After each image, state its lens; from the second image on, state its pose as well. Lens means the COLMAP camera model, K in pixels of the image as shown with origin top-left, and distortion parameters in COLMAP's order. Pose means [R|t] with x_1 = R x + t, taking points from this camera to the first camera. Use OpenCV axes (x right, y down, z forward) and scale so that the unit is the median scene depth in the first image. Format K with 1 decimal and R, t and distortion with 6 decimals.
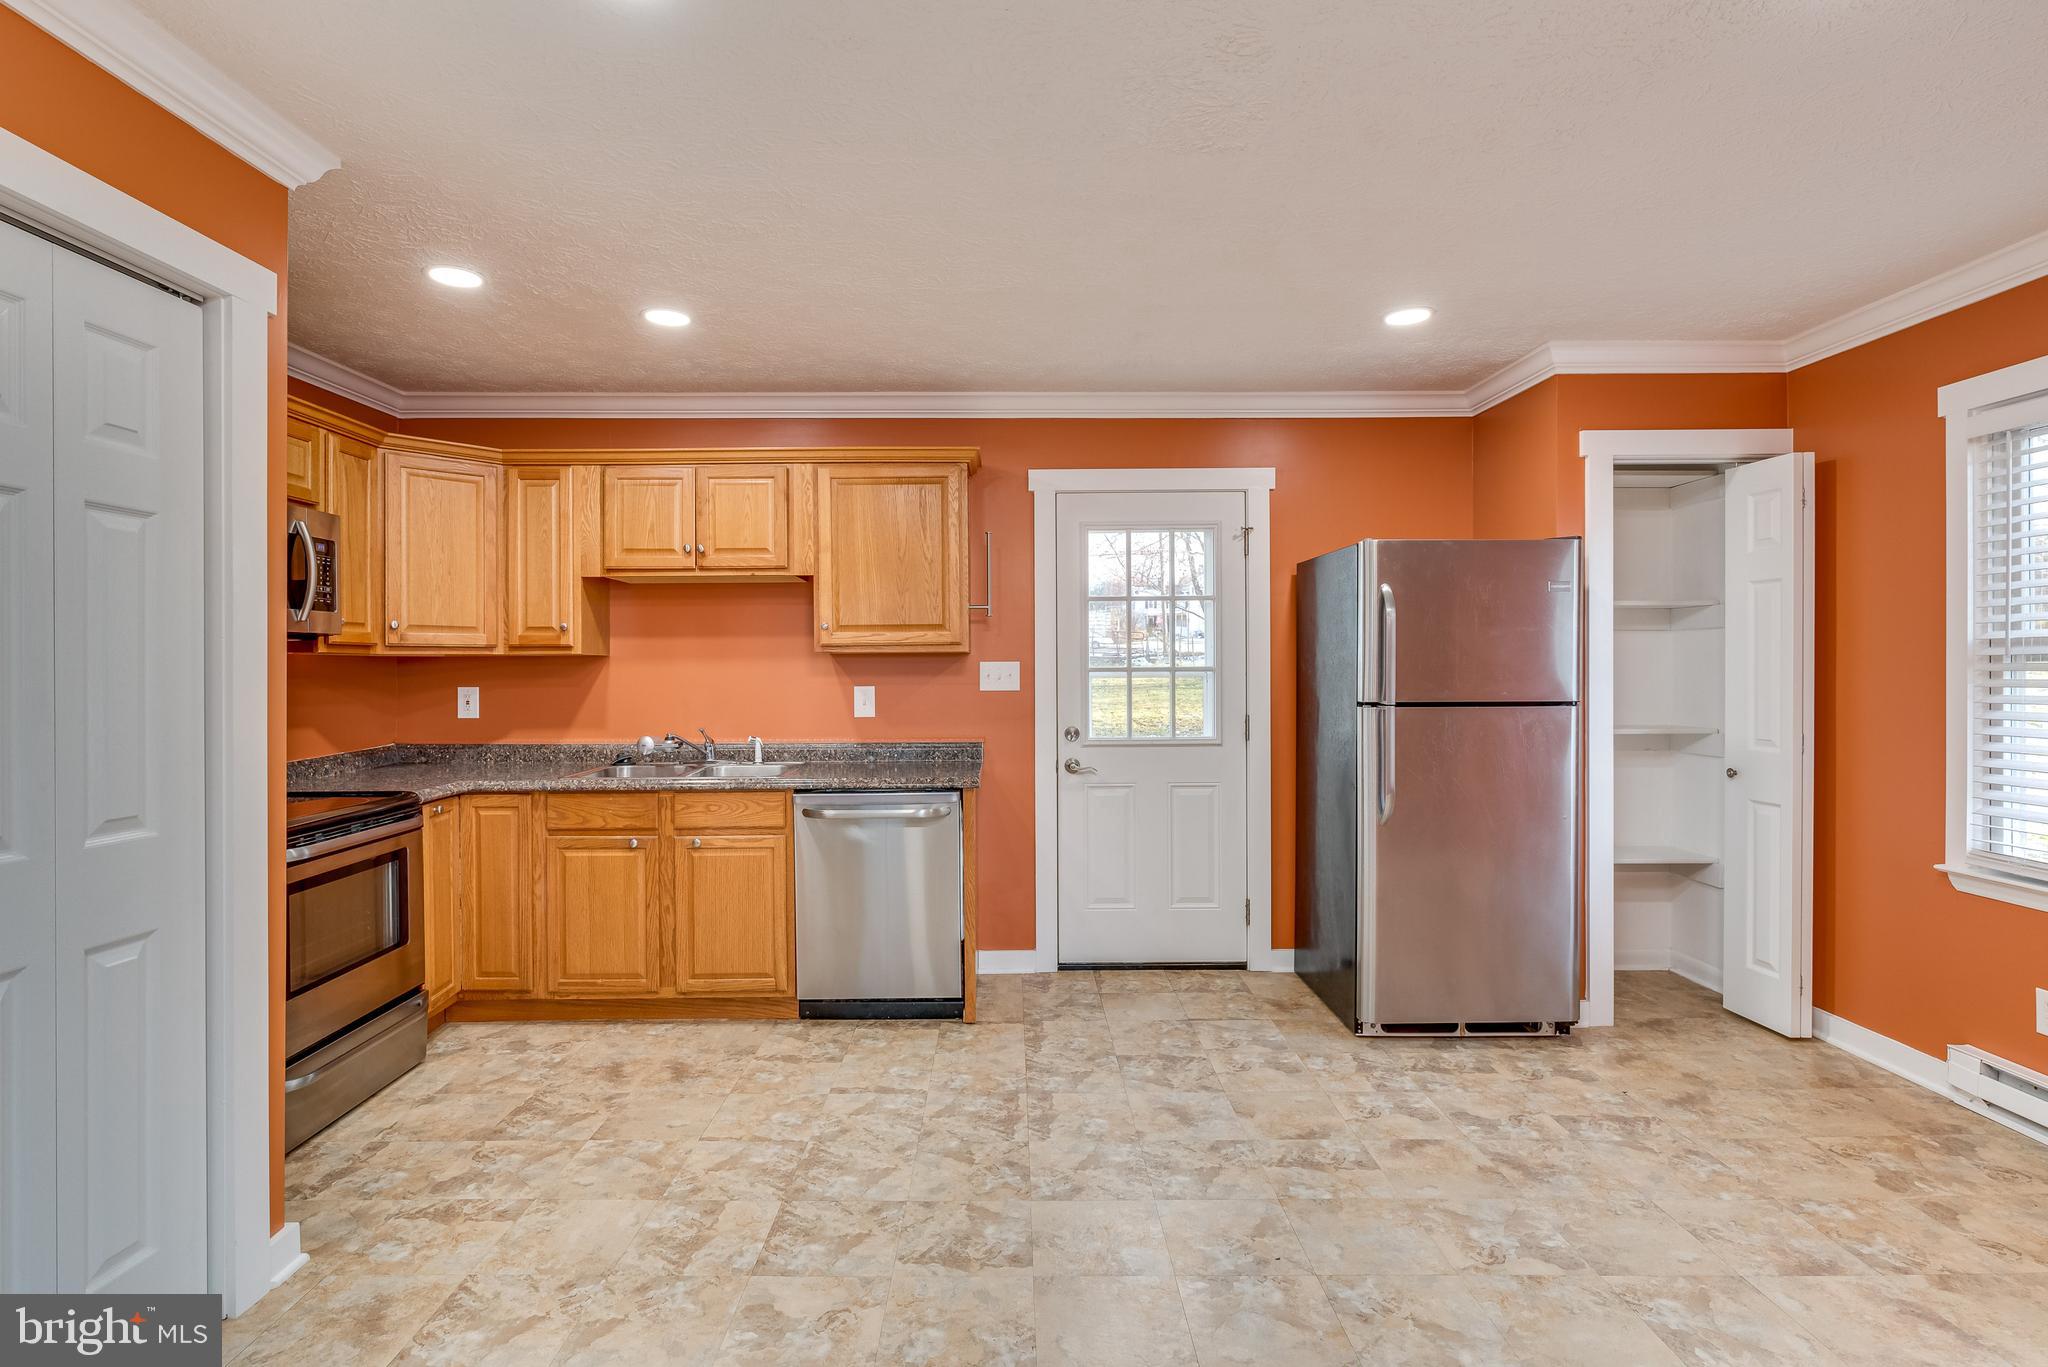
lens RADIAL K [[992.0, 0, 1009.3], [0, 992.0, 674.4], [0, 0, 1]] dist [-0.002871, -0.000158]
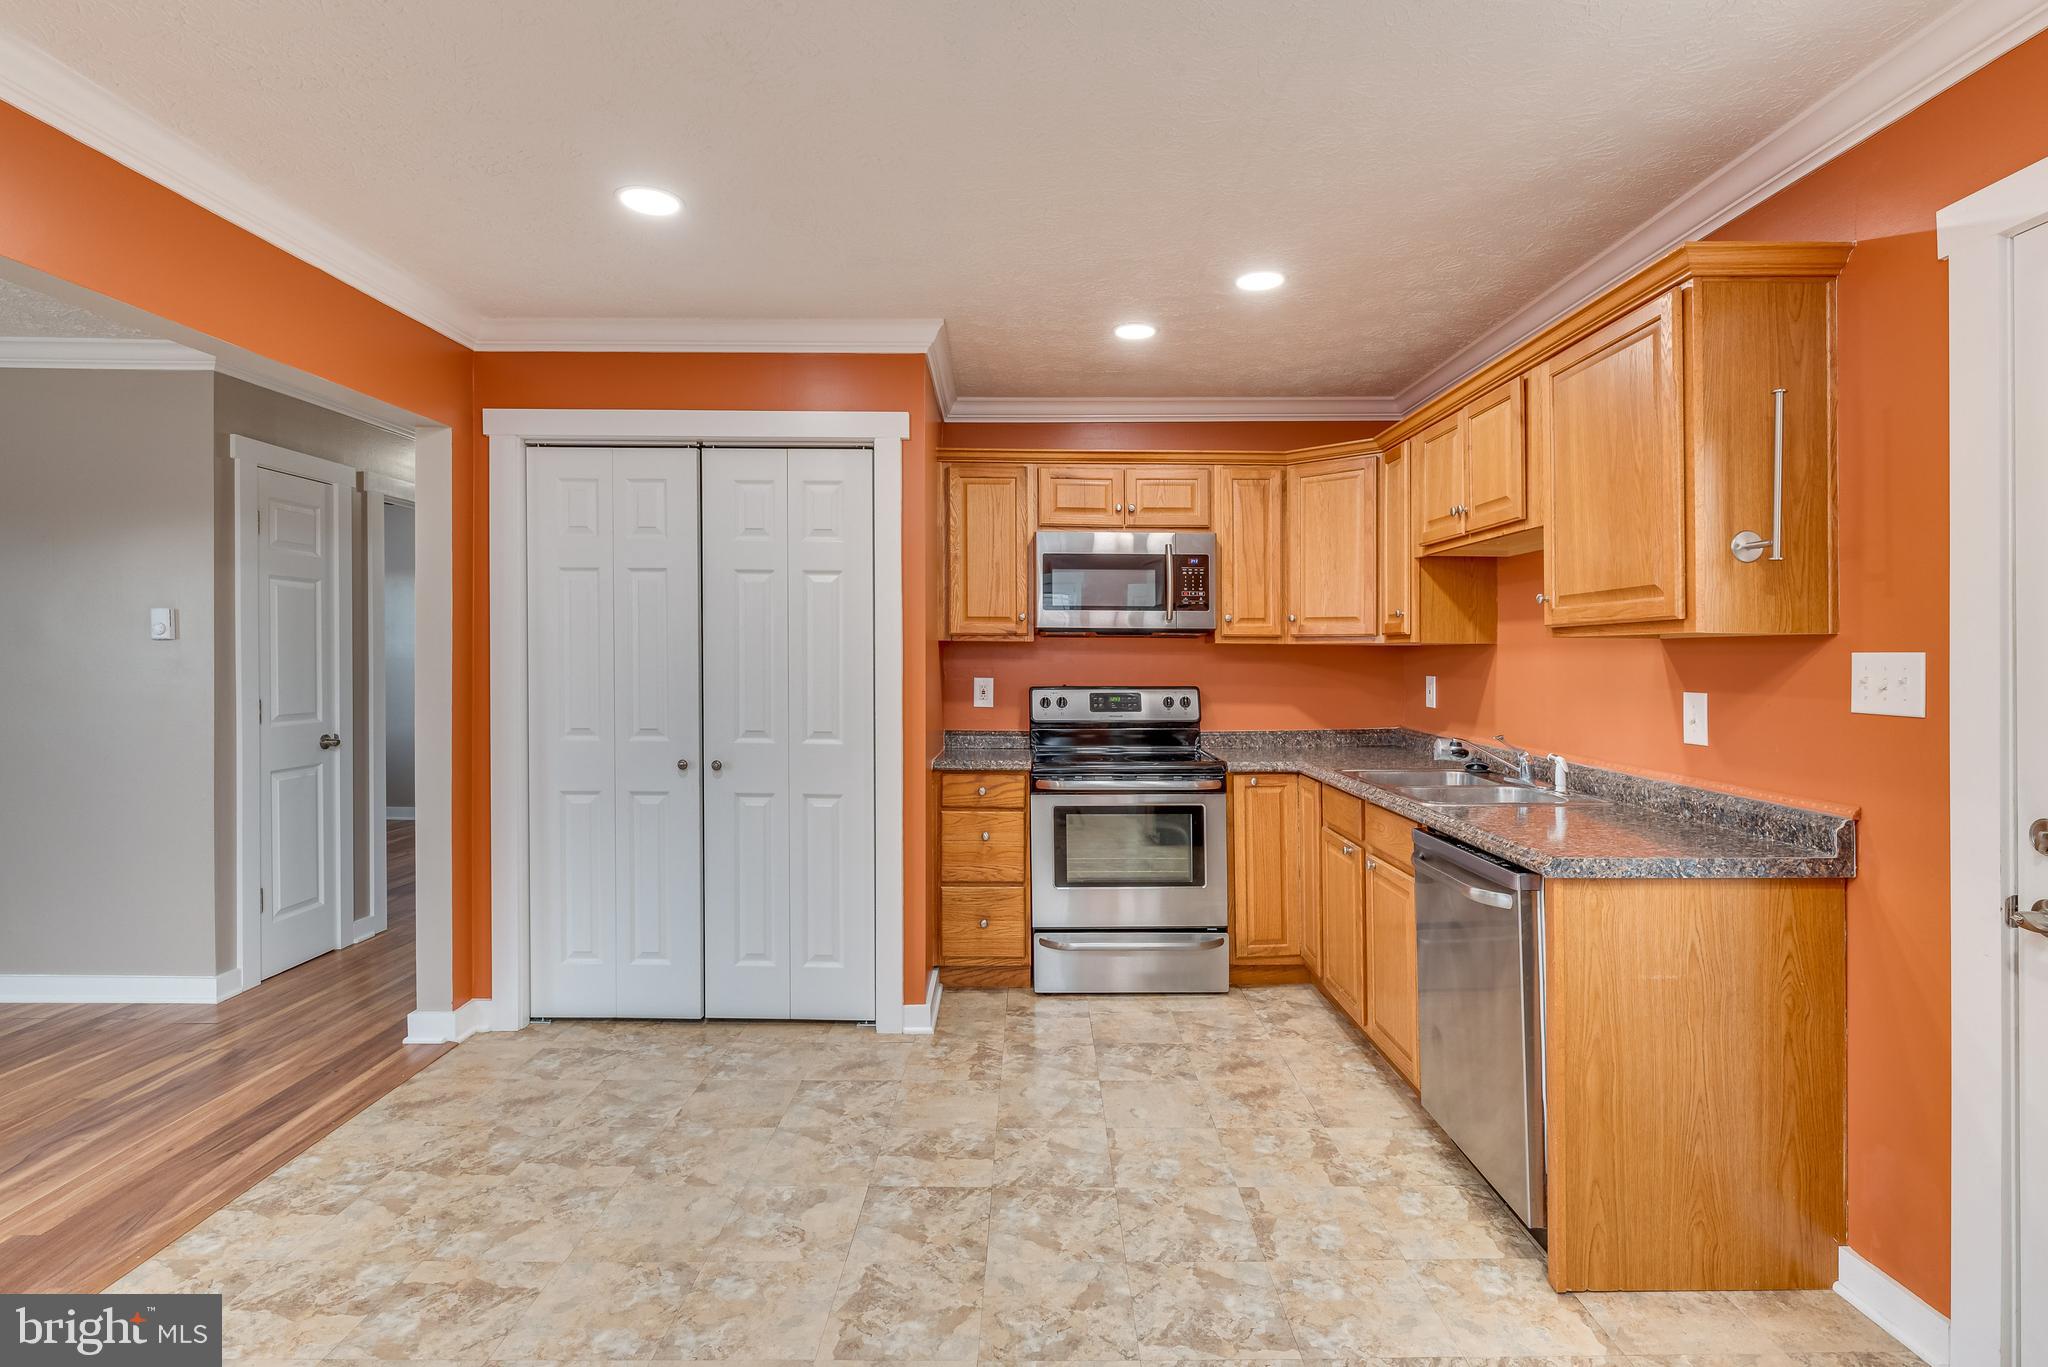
lens RADIAL K [[992.0, 0, 1038.5], [0, 992.0, 667.4], [0, 0, 1]] dist [-0.002871, -0.000158]
pose [[0.012634, 0.018857, -0.999742, 0.523796], [-0.011742, 0.999756, 0.018709, -0.011519], [0.999851, 0.011502, 0.012853, 0.698778]]
